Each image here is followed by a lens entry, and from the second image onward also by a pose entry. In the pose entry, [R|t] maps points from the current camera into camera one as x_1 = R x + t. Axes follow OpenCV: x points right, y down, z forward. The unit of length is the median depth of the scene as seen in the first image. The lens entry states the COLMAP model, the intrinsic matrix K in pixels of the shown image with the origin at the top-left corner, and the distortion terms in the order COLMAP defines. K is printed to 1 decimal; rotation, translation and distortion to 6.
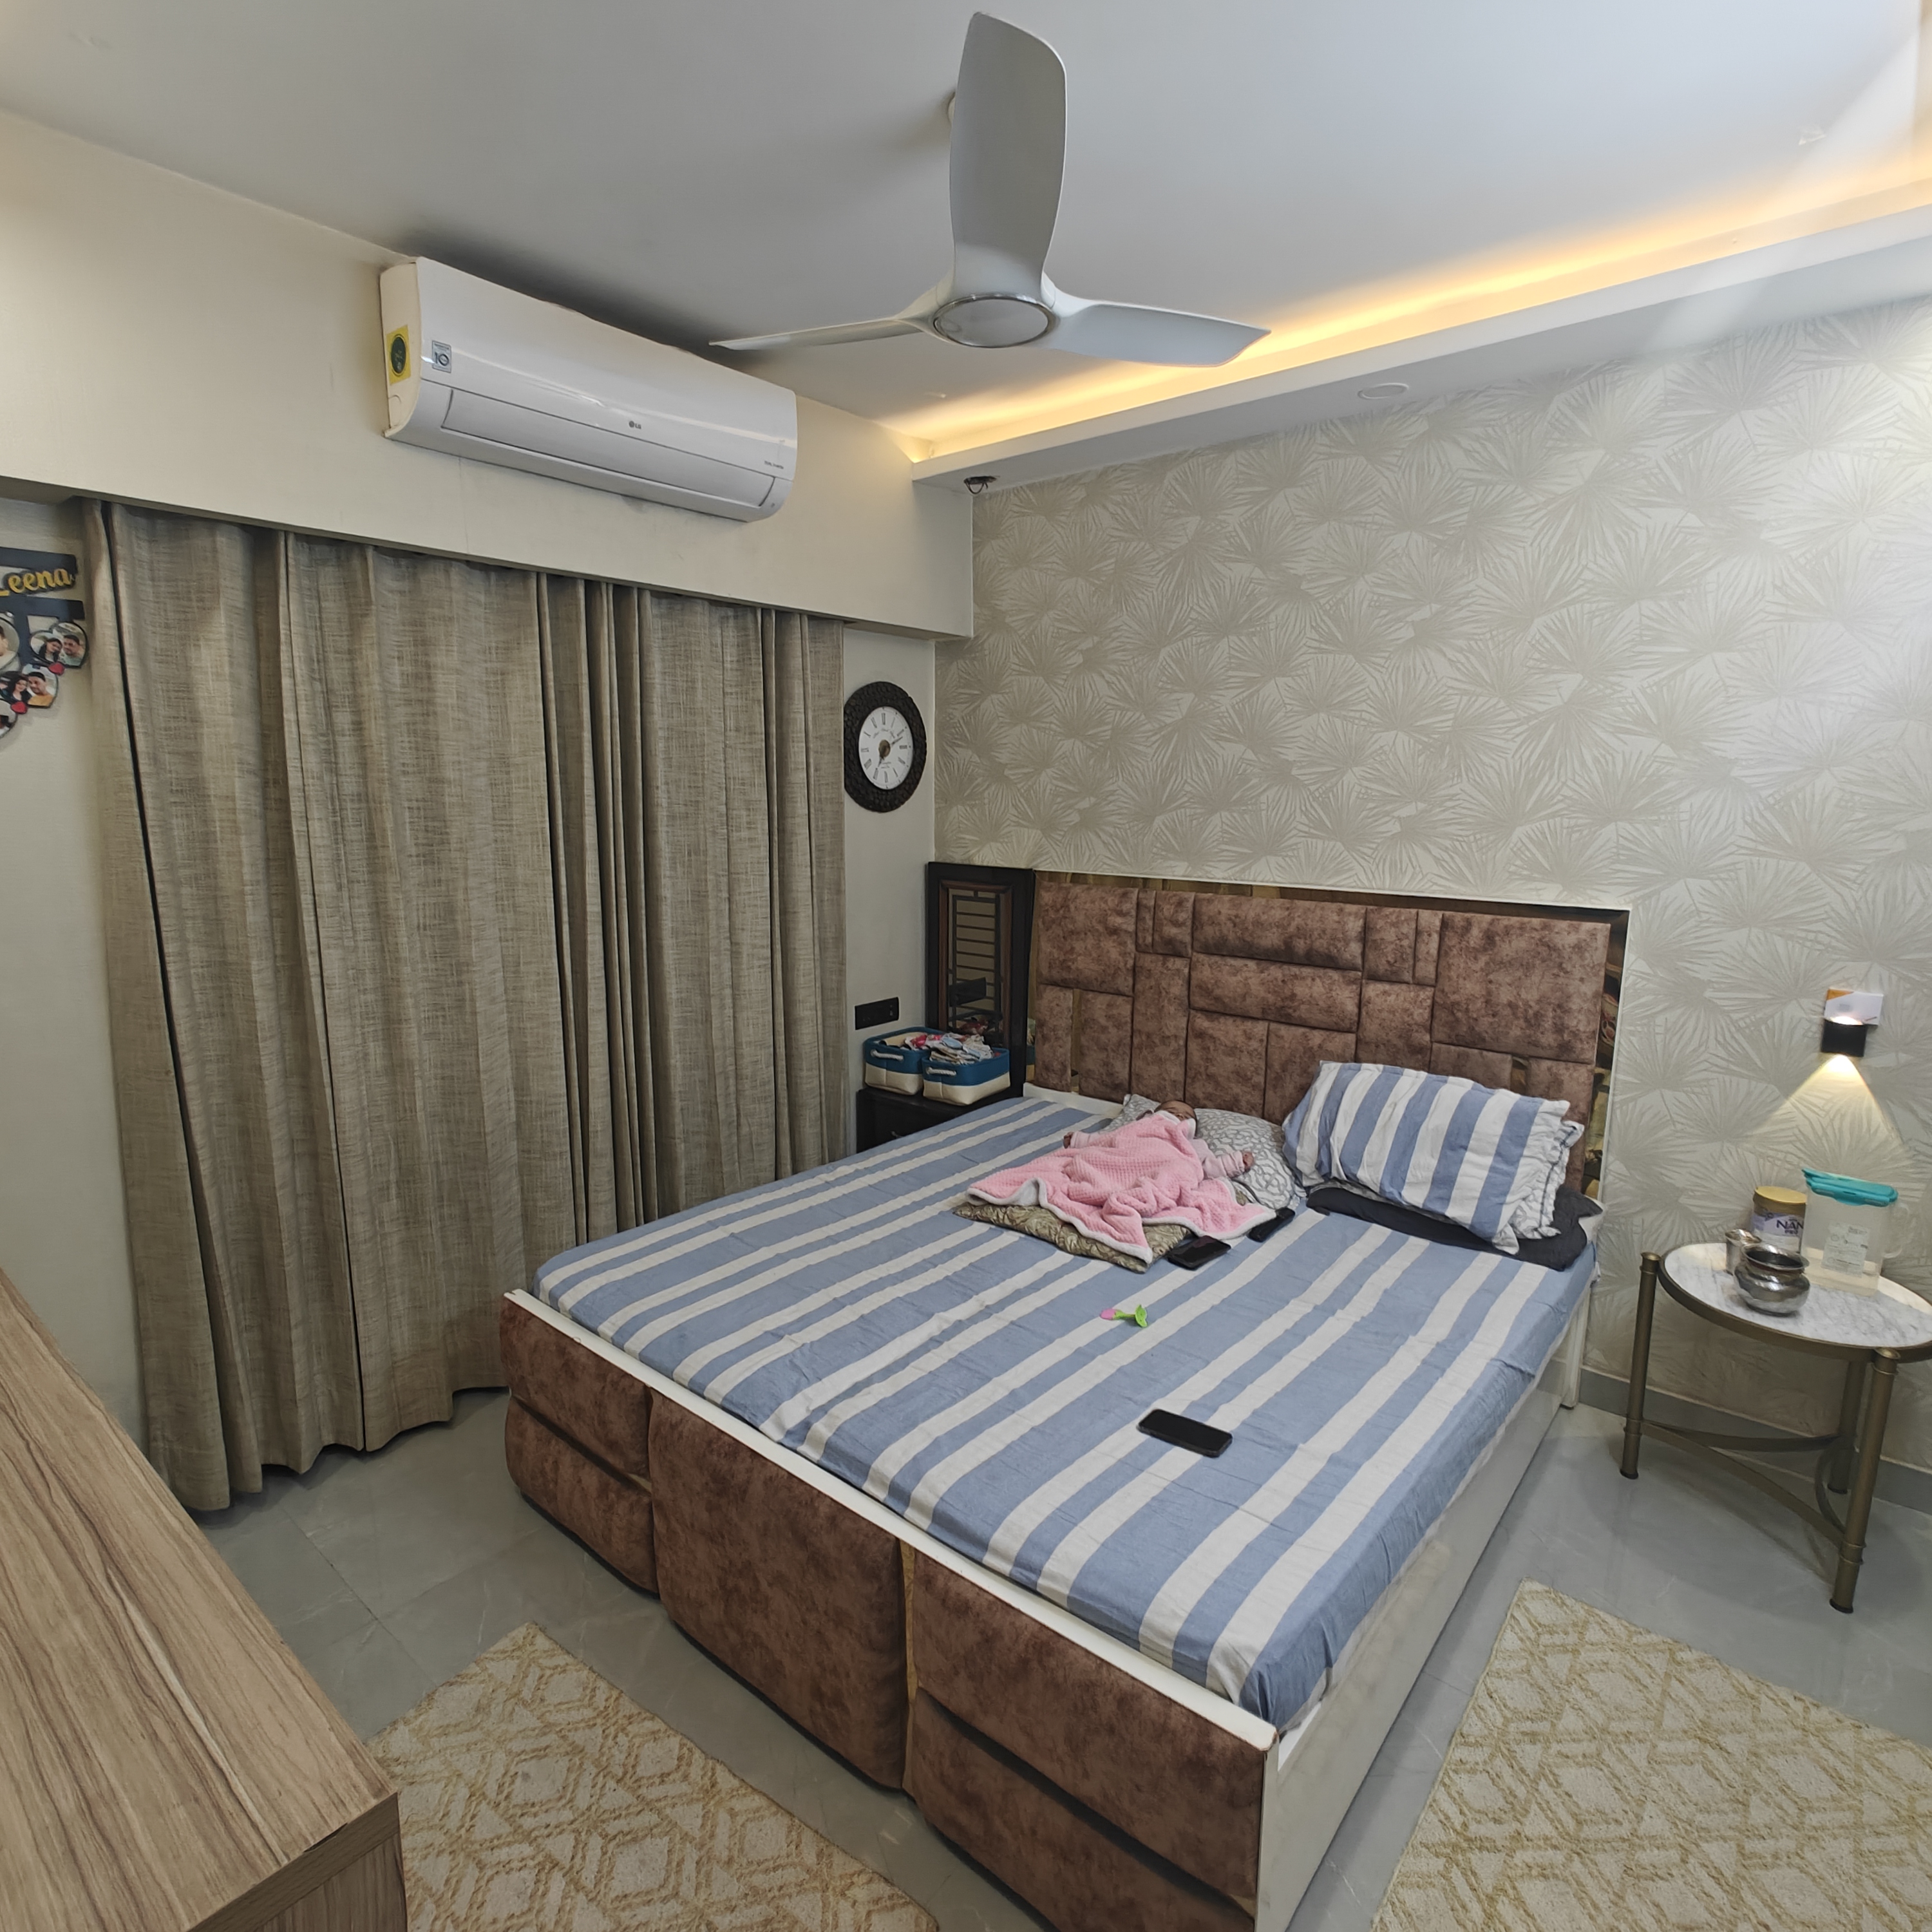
lens RADIAL K [[1073.7, 0, 975.7], [0, 1073.7, 971.4], [0, 0, 1]] dist [-0.003939, 0.001907]
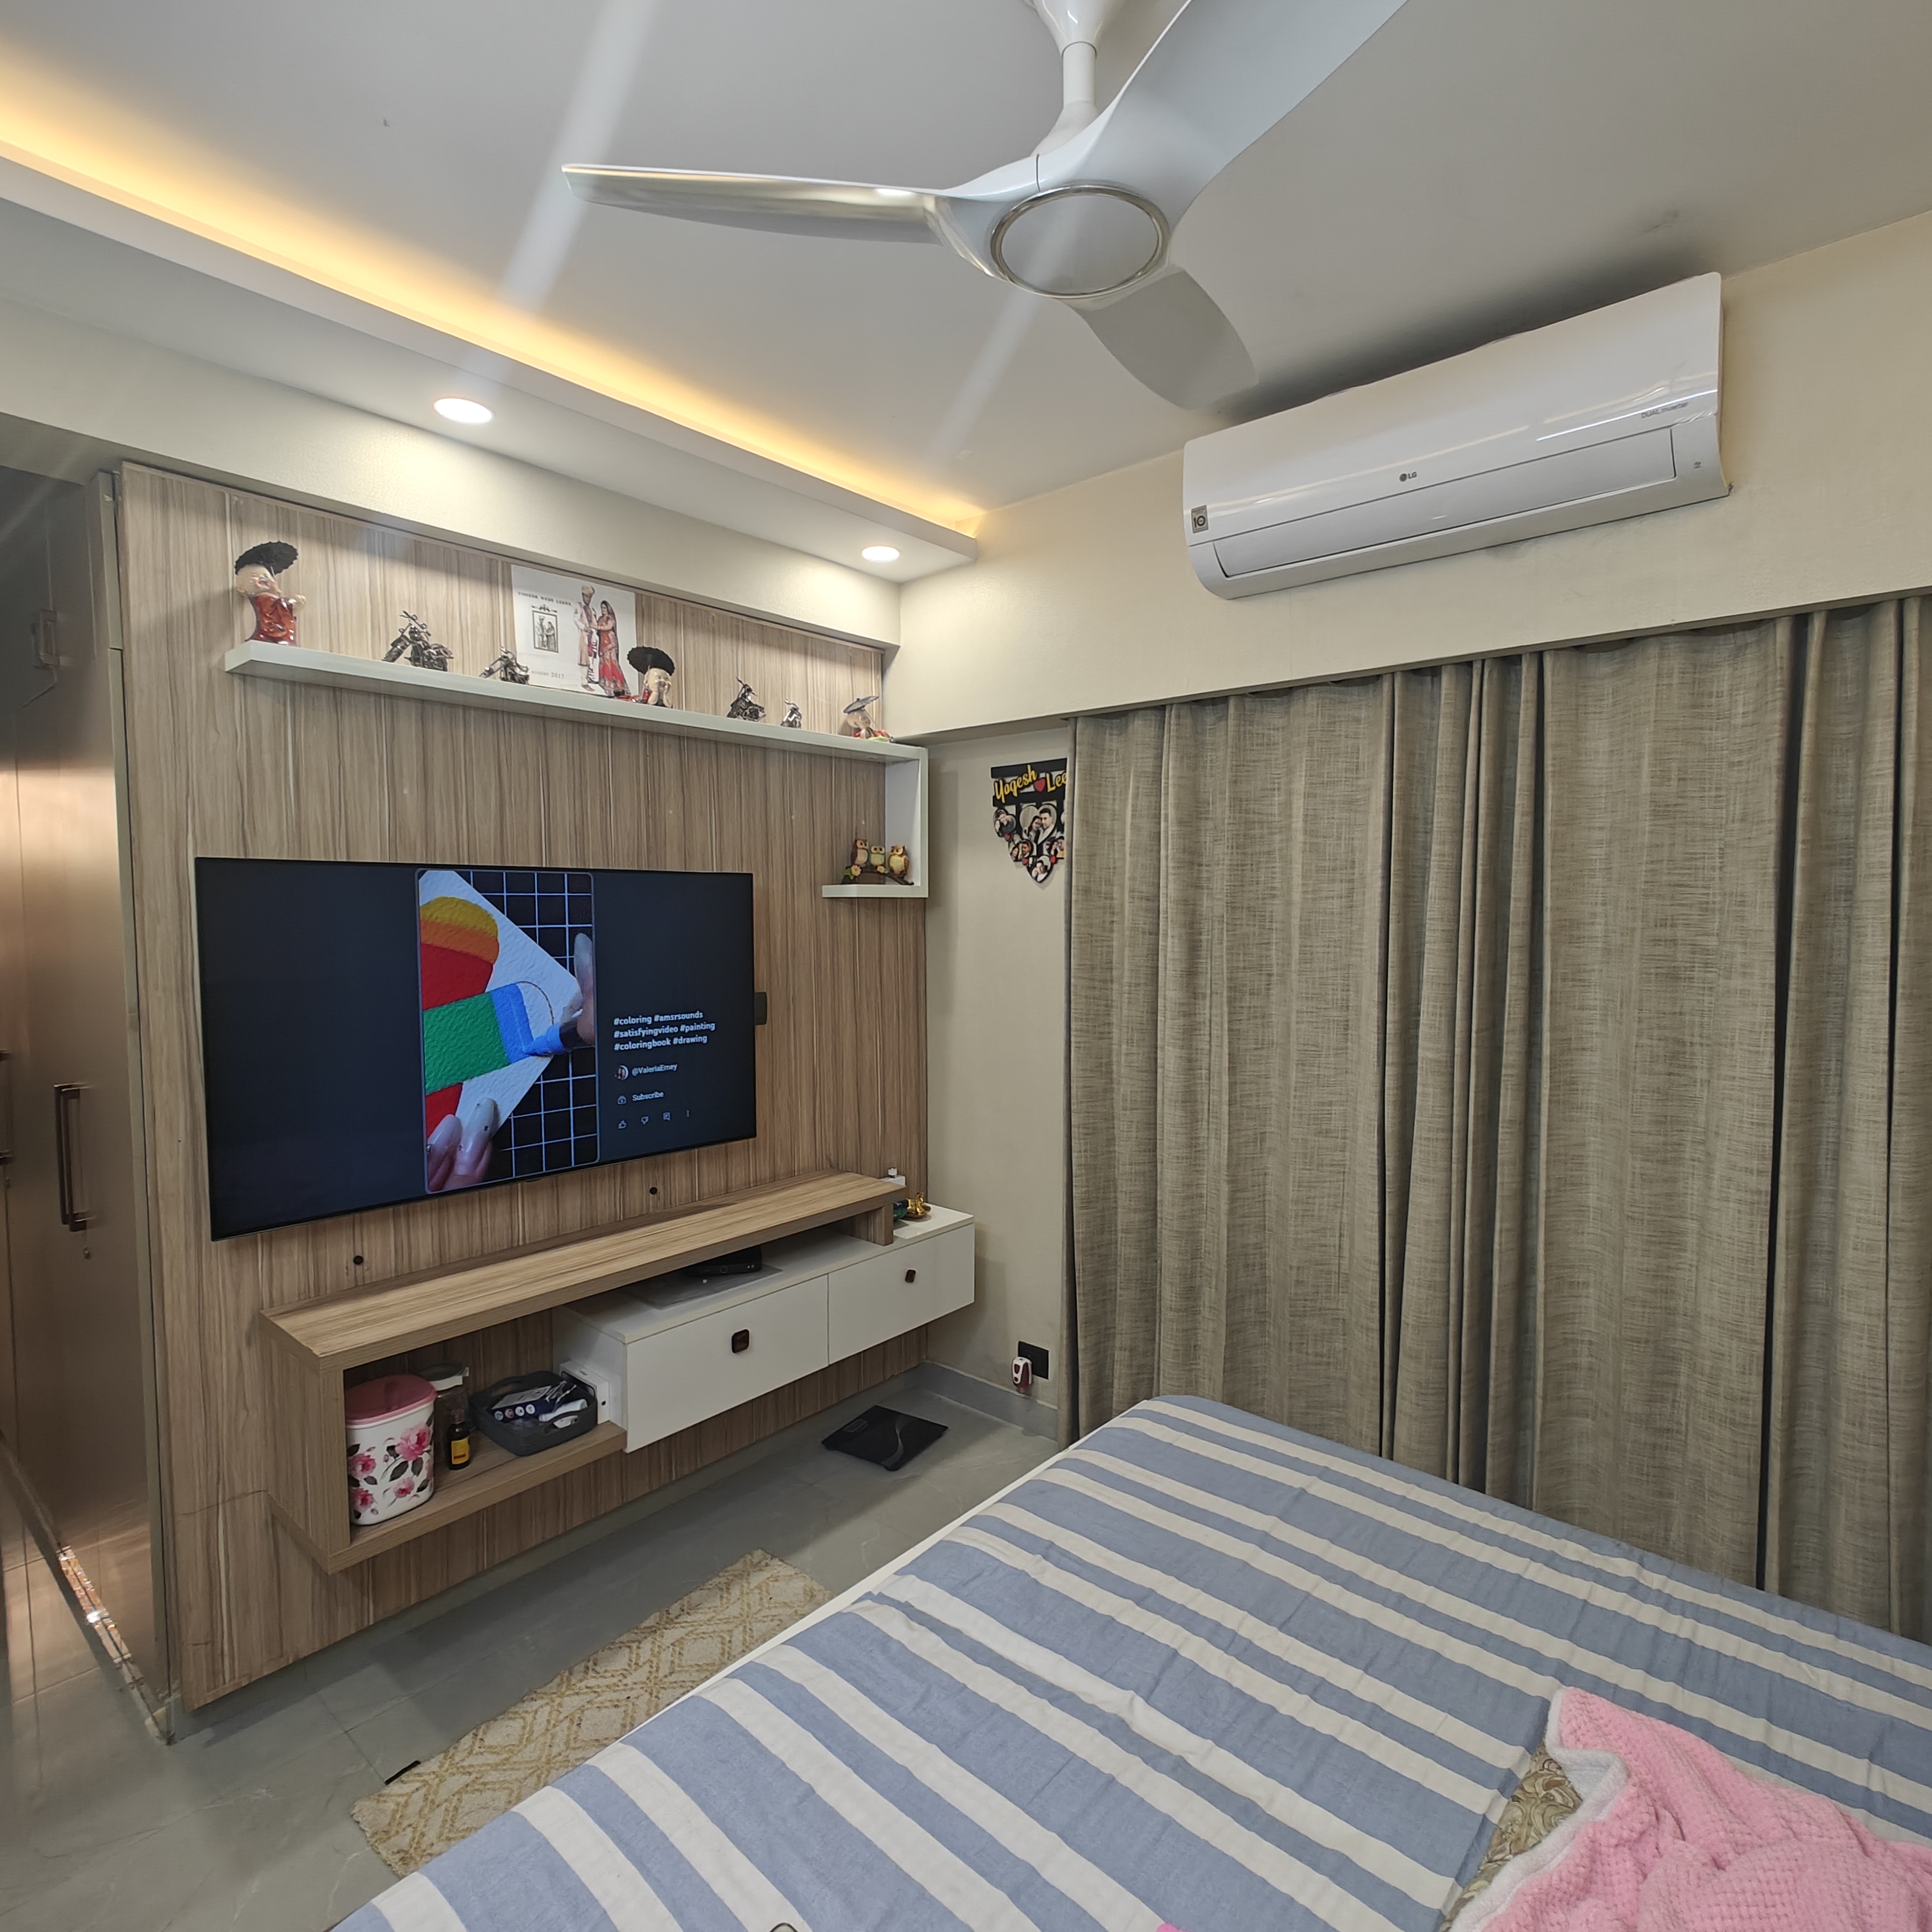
lens RADIAL K [[1073.7, 0, 975.7], [0, 1073.7, 971.4], [0, 0, 1]] dist [-0.003939, 0.001907]
pose [[-0.020625, 0.053581, -0.998350, 0.515748], [-0.170454, 0.983755, 0.056319, -0.118817], [0.985150, 0.171335, -0.011157, 0.718672]]
